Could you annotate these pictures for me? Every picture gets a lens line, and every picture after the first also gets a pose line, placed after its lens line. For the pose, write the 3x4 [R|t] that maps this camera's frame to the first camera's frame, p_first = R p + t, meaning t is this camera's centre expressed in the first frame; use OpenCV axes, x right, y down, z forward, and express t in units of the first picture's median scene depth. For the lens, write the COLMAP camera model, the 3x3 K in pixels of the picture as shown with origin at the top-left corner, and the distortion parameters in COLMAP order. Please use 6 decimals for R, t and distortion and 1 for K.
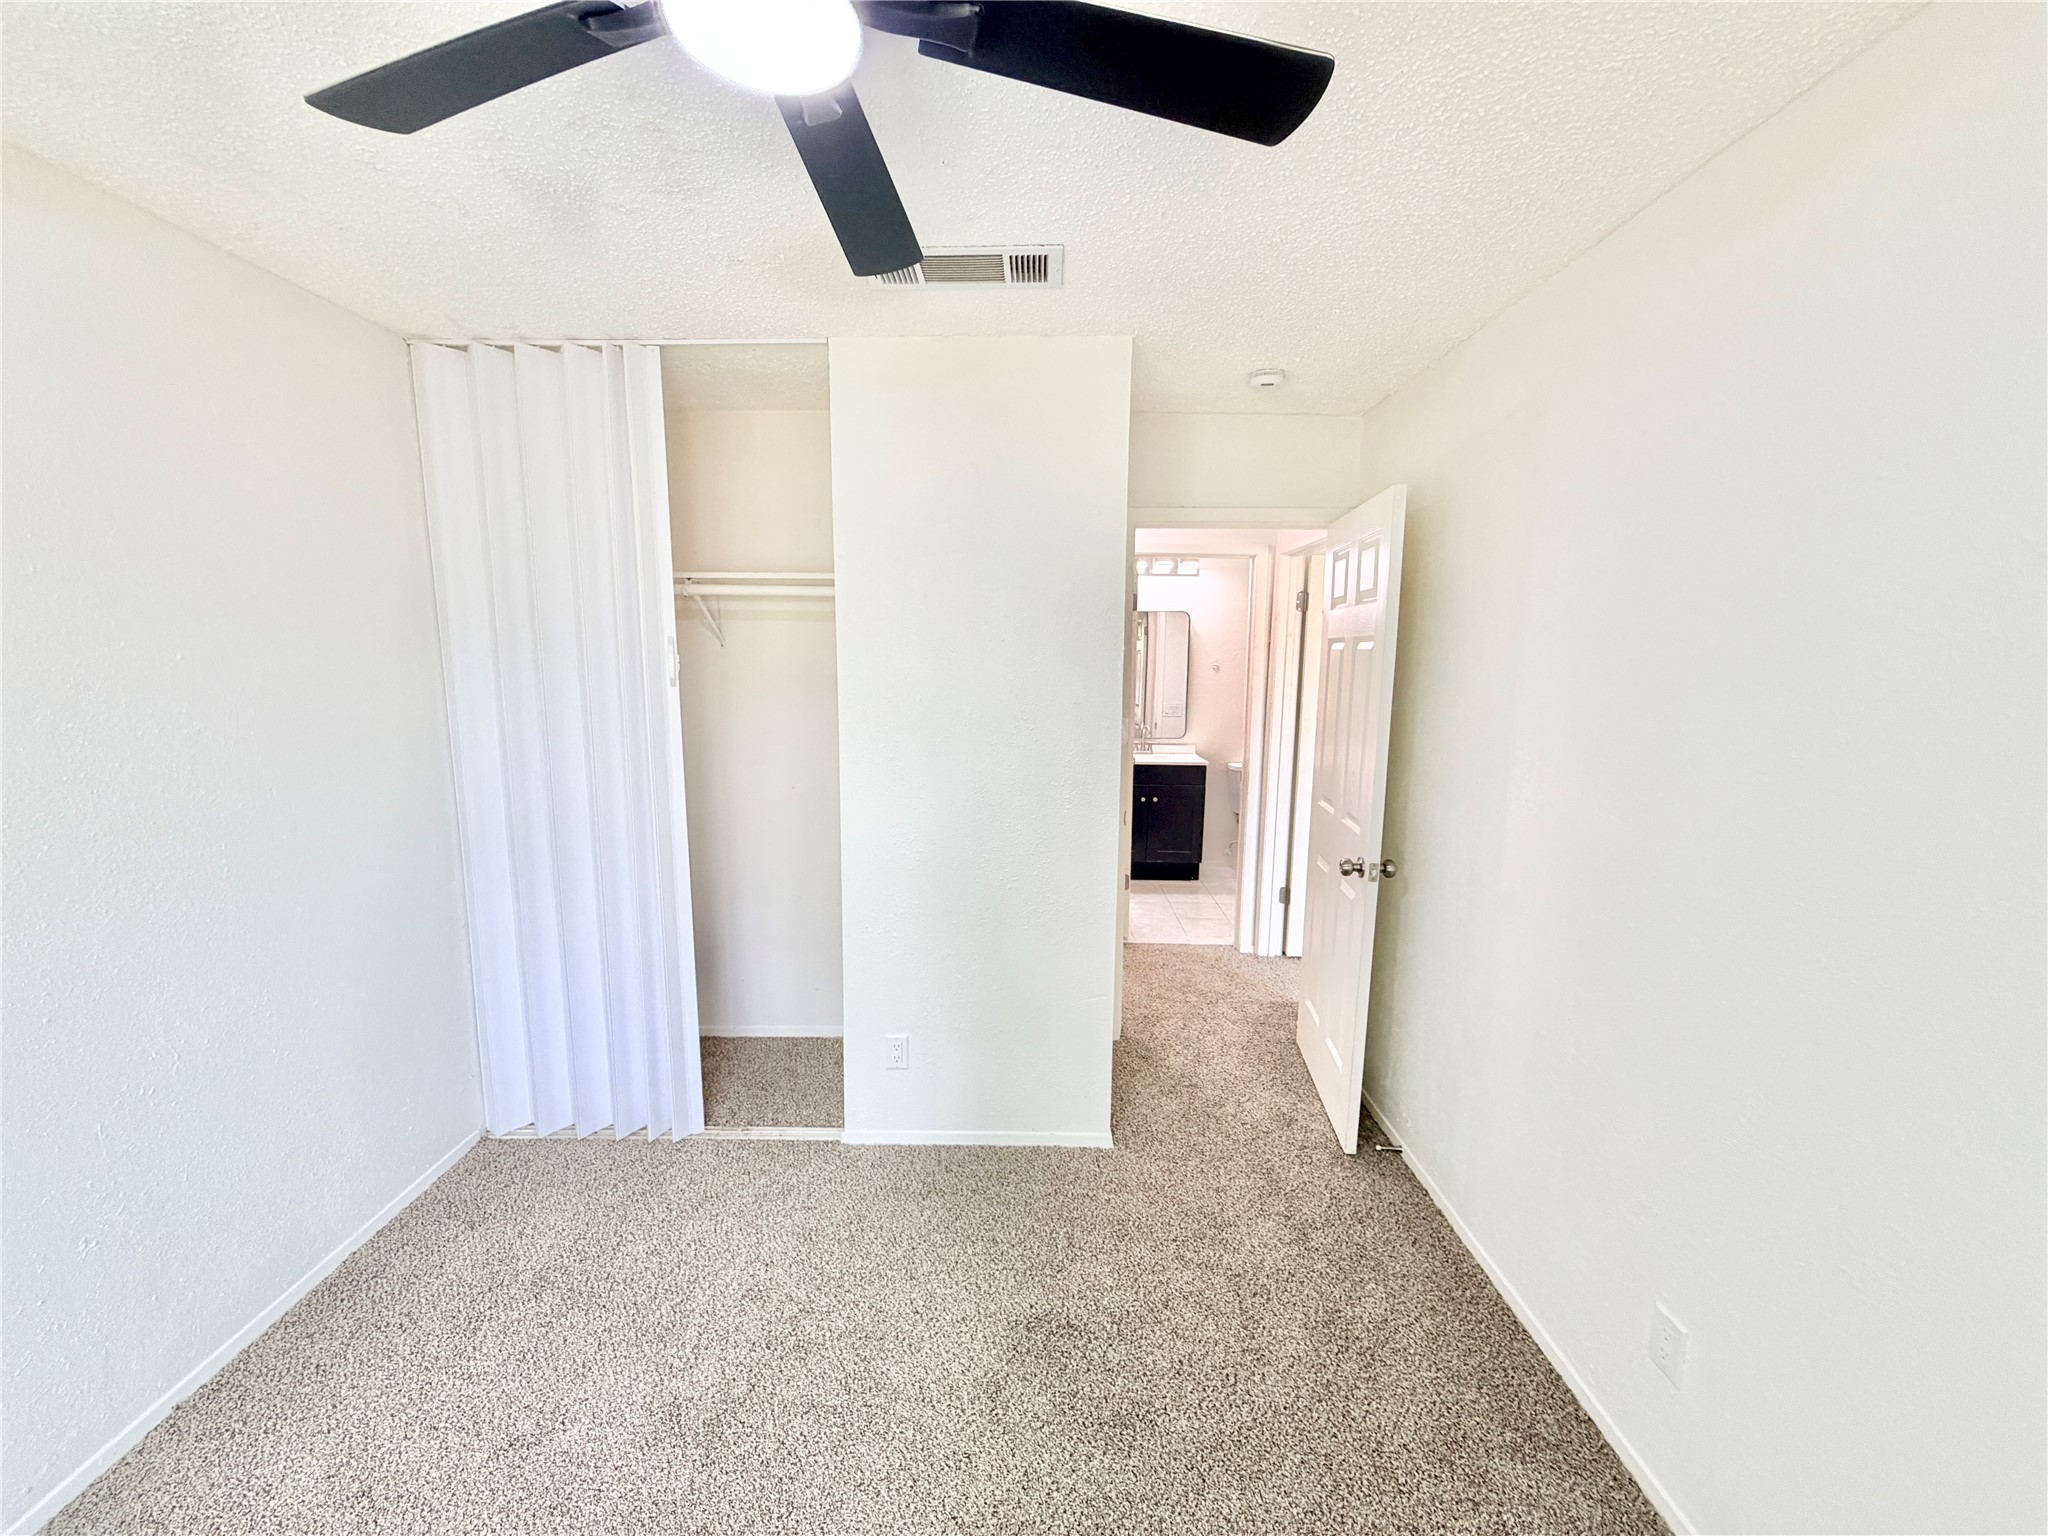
lens RADIAL K [[814.8, 0, 1022.0], [0, 814.8, 771.7], [0, 0, 1]] dist [-0.001595, 0.000691]
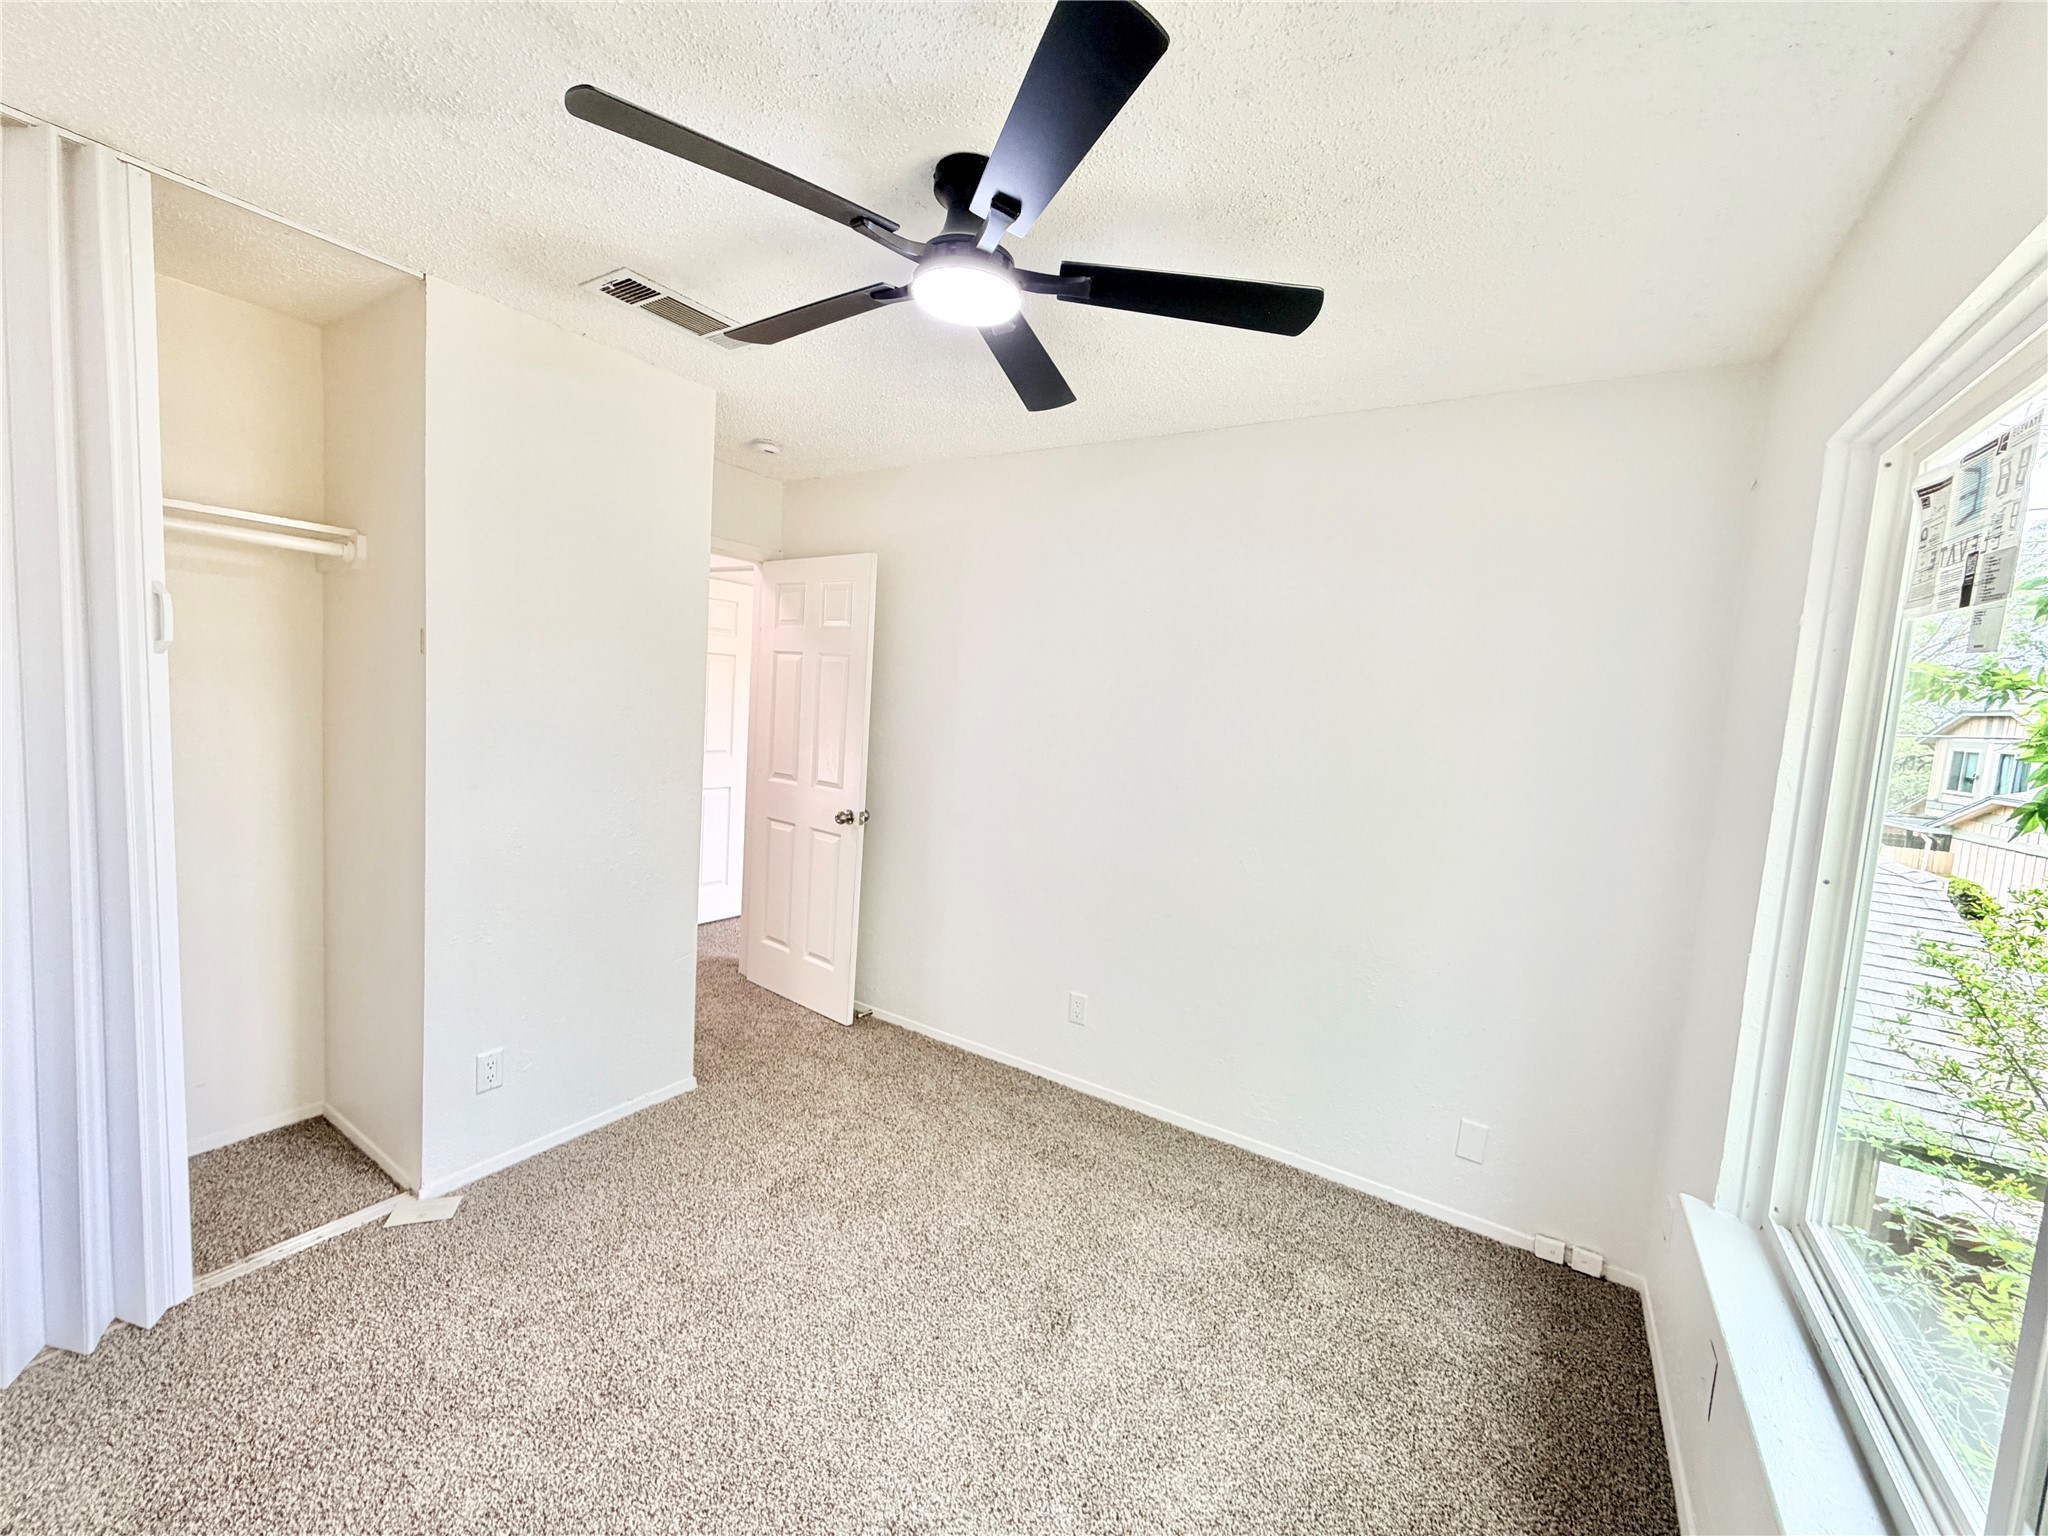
lens RADIAL K [[814.8, 0, 1028.8], [0, 814.8, 767.2], [0, 0, 1]] dist [-0.001595, 0.000691]
pose [[0.528694, -0.050965, 0.847281, -0.601826], [0.059443, 0.997968, 0.022937, 0.018119], [-0.846729, 0.038238, 0.530649, -0.012486]]
